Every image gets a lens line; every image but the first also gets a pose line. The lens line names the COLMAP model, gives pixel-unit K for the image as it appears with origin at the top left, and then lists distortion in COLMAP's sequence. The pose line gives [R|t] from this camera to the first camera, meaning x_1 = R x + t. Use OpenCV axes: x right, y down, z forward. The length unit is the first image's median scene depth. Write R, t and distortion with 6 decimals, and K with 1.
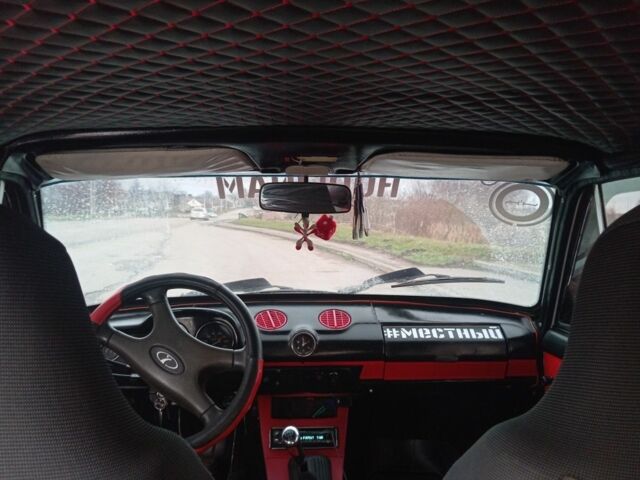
lens RADIAL K [[479.9, 0, 308.8], [0, 479.9, 243.1], [0, 0, 1]] dist [0.077593, 0.000337]
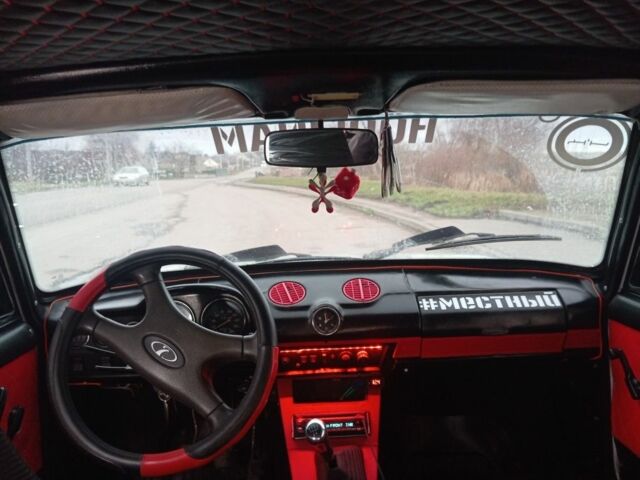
lens RADIAL K [[478.3, 0, 320.0], [0, 478.3, 240.0], [0, 0, 1]] dist [0.076937, -0.101191]
pose [[0.998980, -0.040949, -0.019041, 0.000396], [0.042429, 0.995459, 0.085215, -0.007716], [0.015465, -0.085936, 0.996181, 0.159383]]
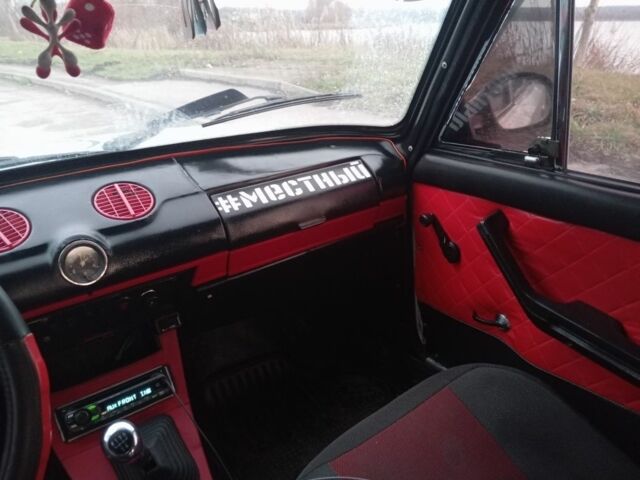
lens RADIAL K [[479.0, 0, 280.6], [0, 479.0, 227.7], [0, 0, 1]] dist [0.064377, -0.107997]
pose [[0.834392, -0.256221, 0.487997, -0.079936], [0.074922, 0.929888, 0.360131, -0.000654], [-0.546056, -0.263928, 0.795088, 0.473025]]
